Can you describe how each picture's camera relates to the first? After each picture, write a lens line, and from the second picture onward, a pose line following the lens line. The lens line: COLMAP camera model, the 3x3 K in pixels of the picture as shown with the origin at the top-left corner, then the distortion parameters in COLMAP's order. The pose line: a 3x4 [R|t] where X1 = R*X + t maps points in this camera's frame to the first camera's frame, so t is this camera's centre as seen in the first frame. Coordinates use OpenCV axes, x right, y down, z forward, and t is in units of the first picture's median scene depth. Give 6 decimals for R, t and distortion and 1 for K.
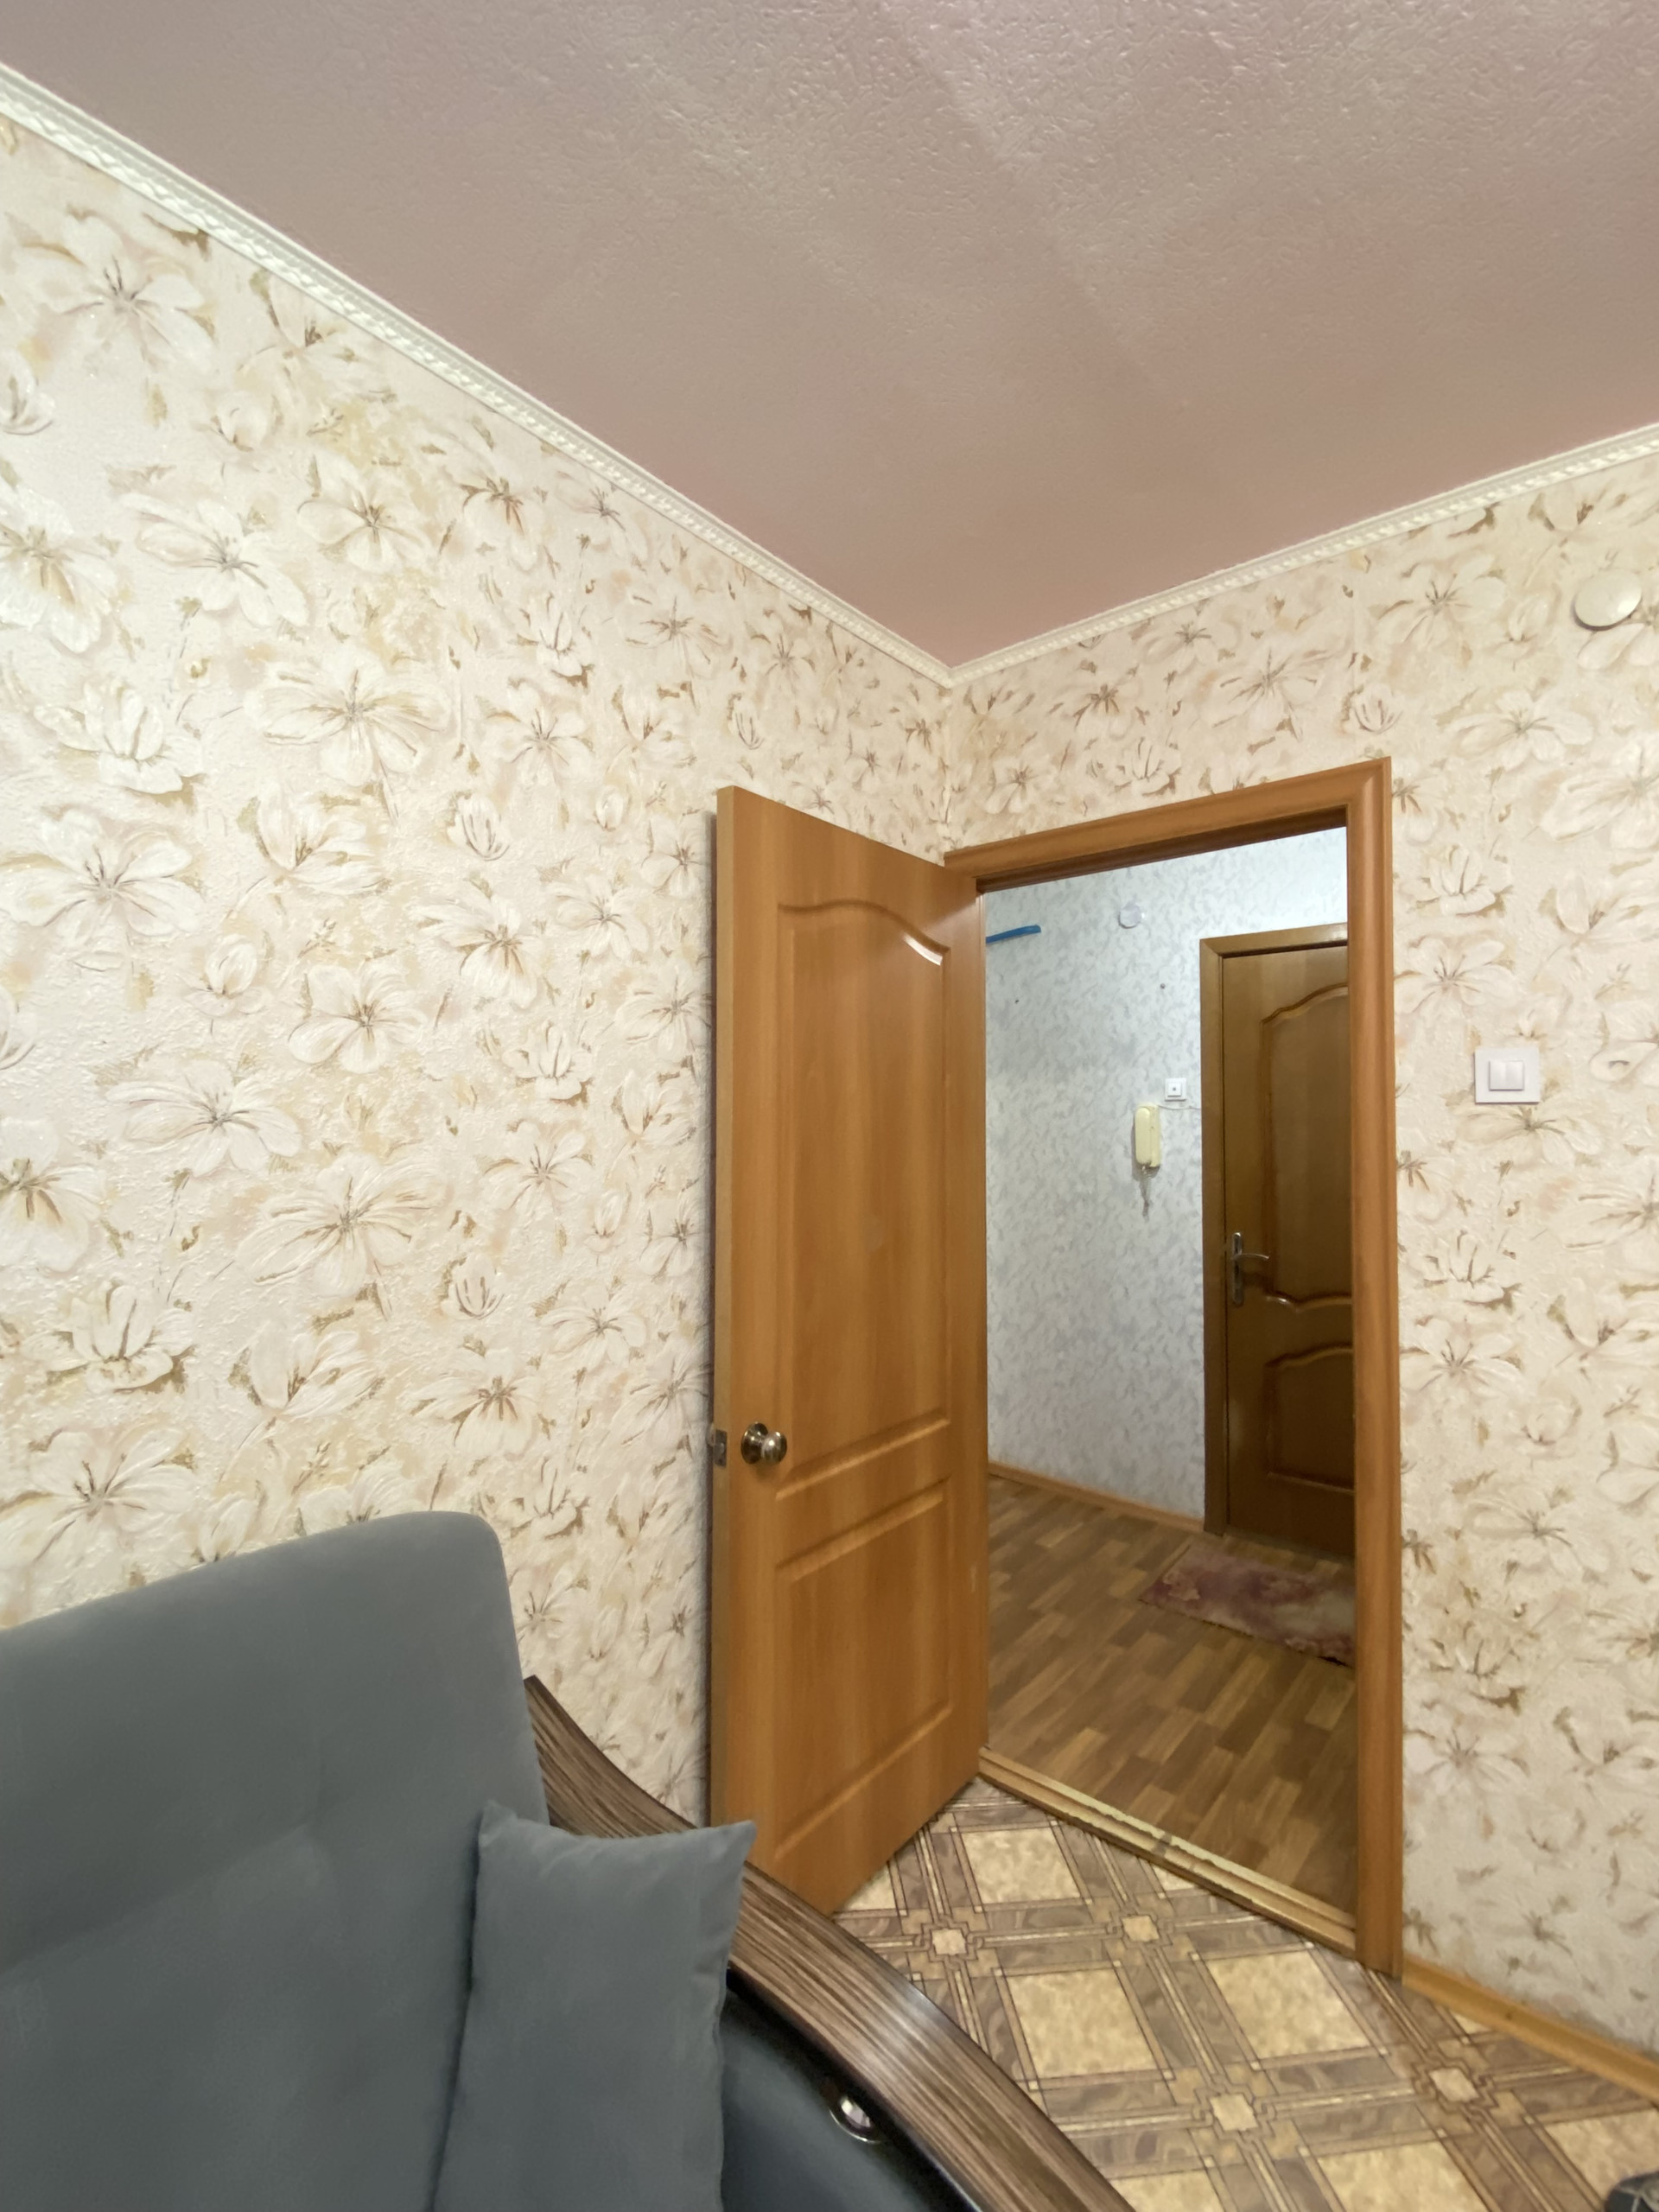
lens RADIAL K [[980.4, 0, 837.3], [0, 980.4, 1116.5], [0, 0, 1]] dist [0.001997, -0.013716]
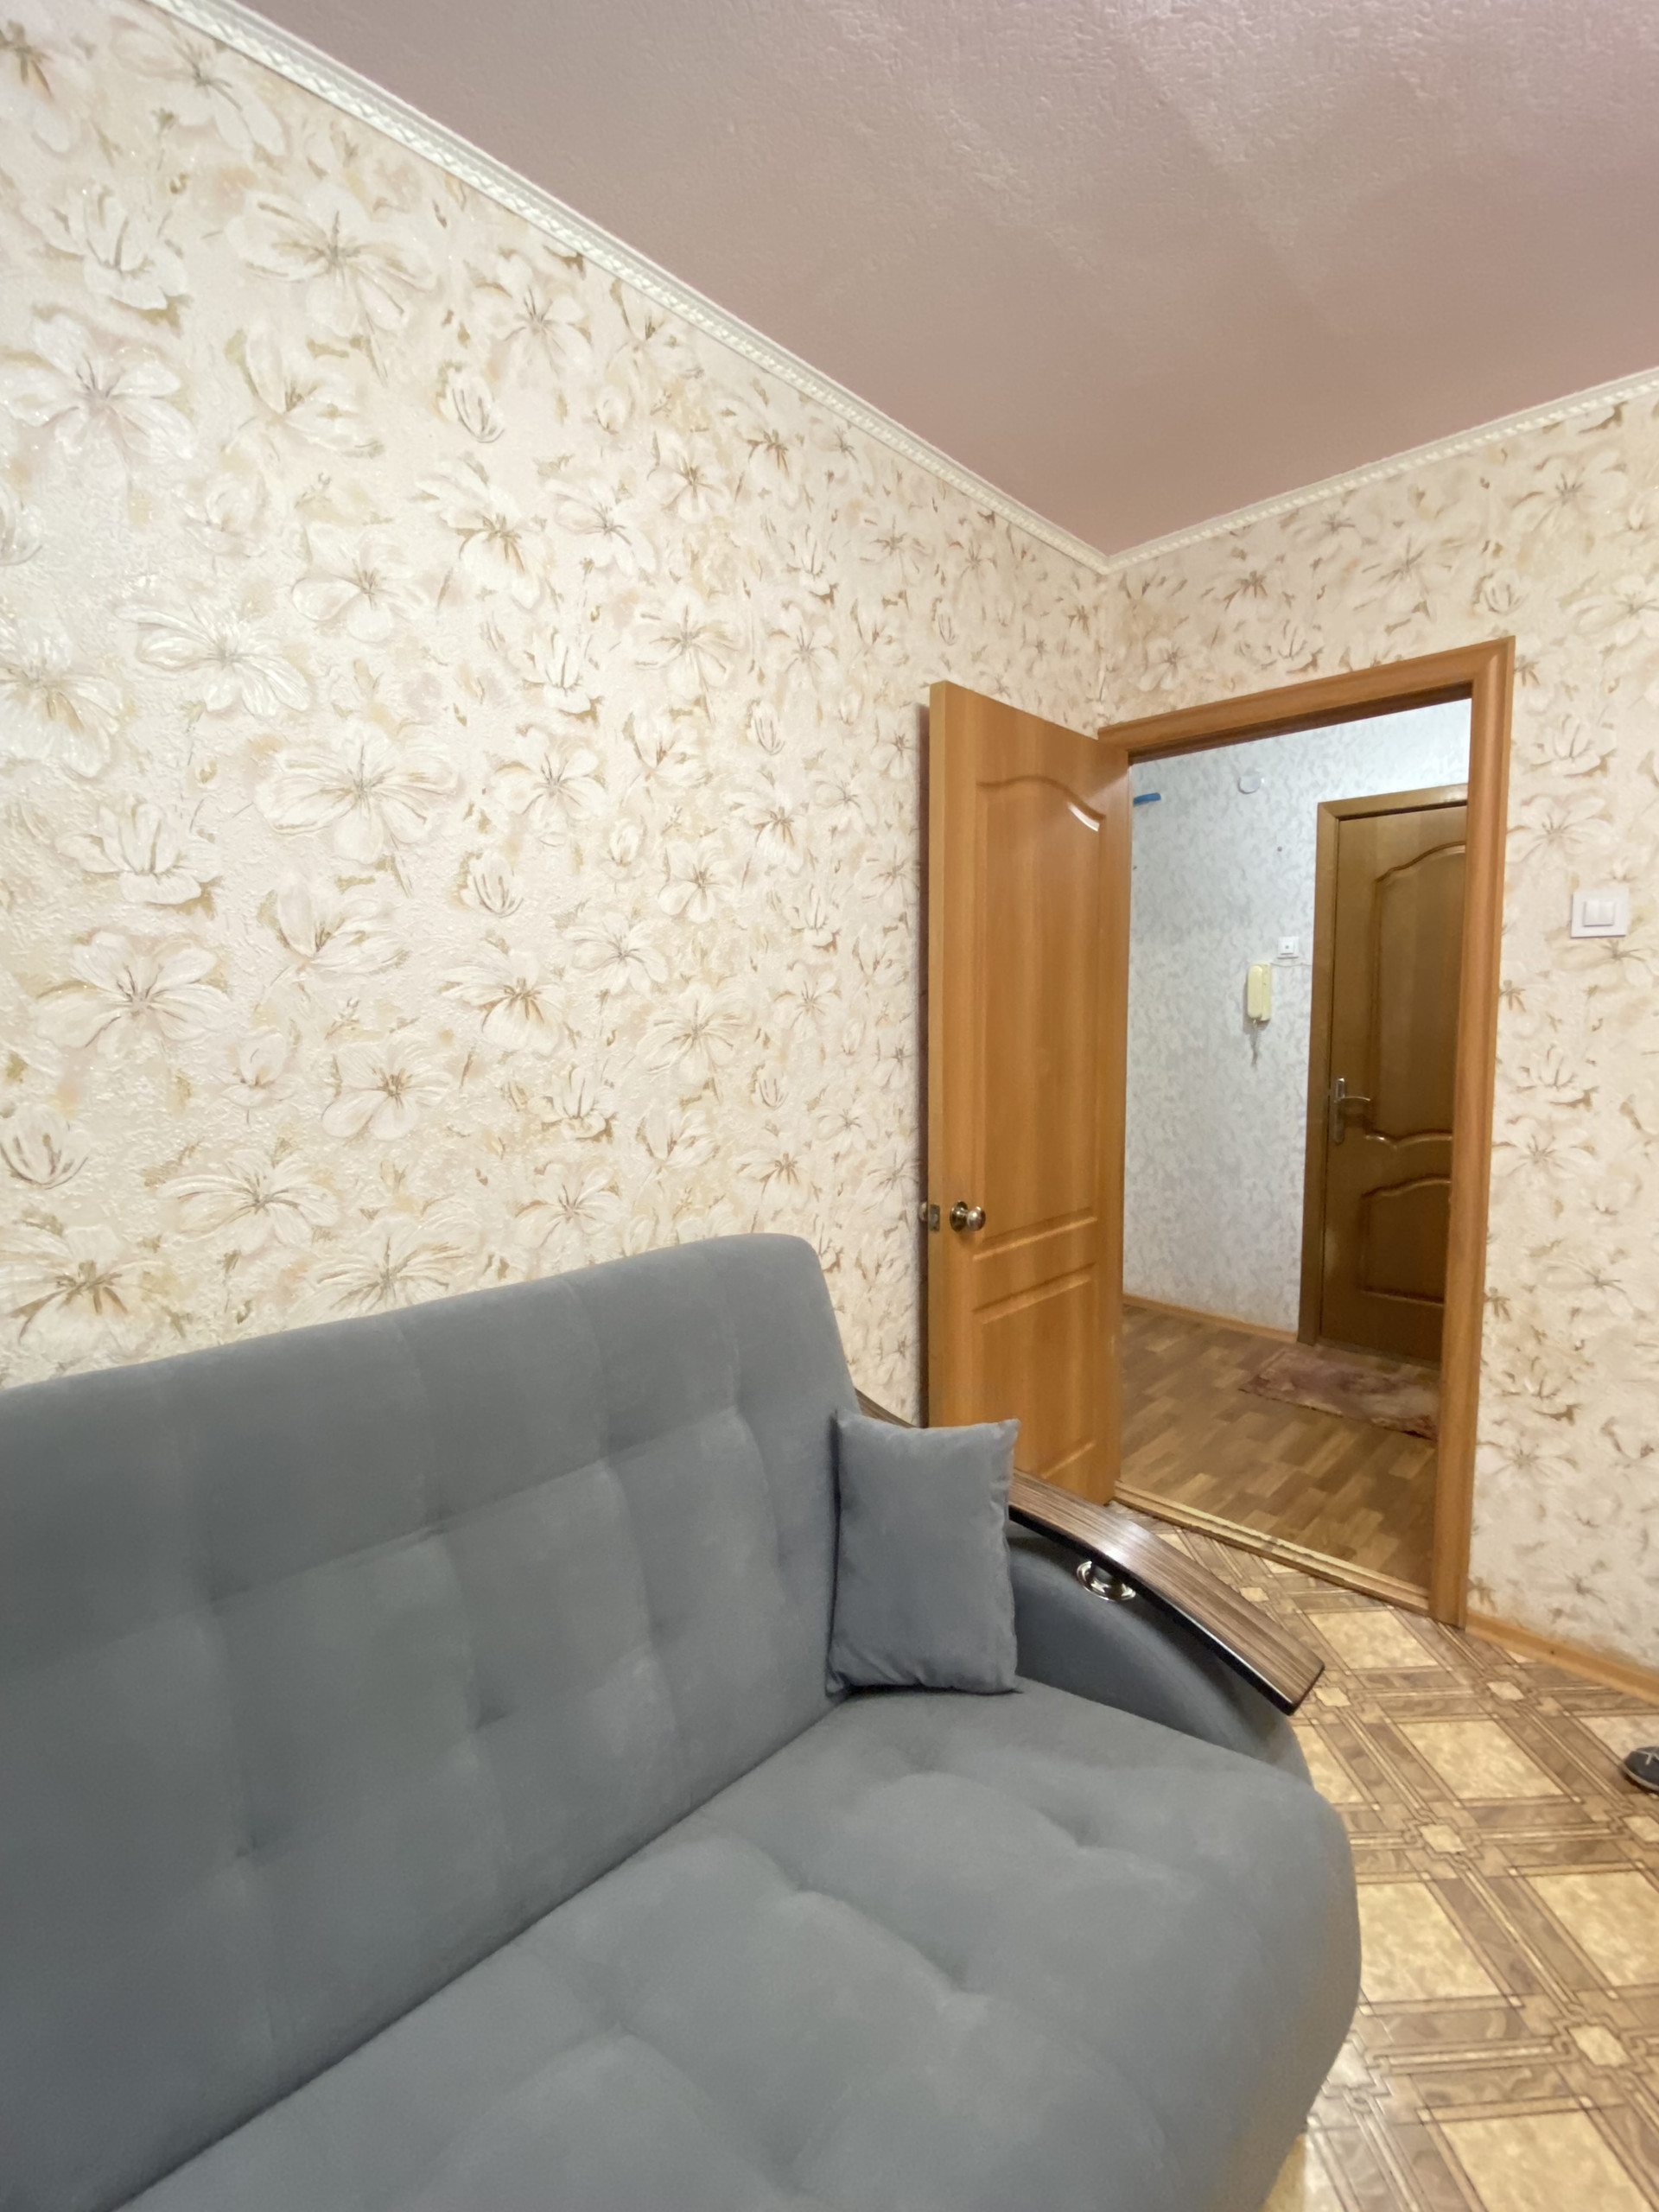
lens RADIAL K [[980.4, 0, 837.3], [0, 980.4, 1116.5], [0, 0, 1]] dist [0.001997, -0.013716]
pose [[0.997397, -0.005060, -0.071932, -0.157472], [0.013678, 0.992701, 0.119821, 0.047929], [0.070801, -0.120493, 0.990186, -0.271466]]
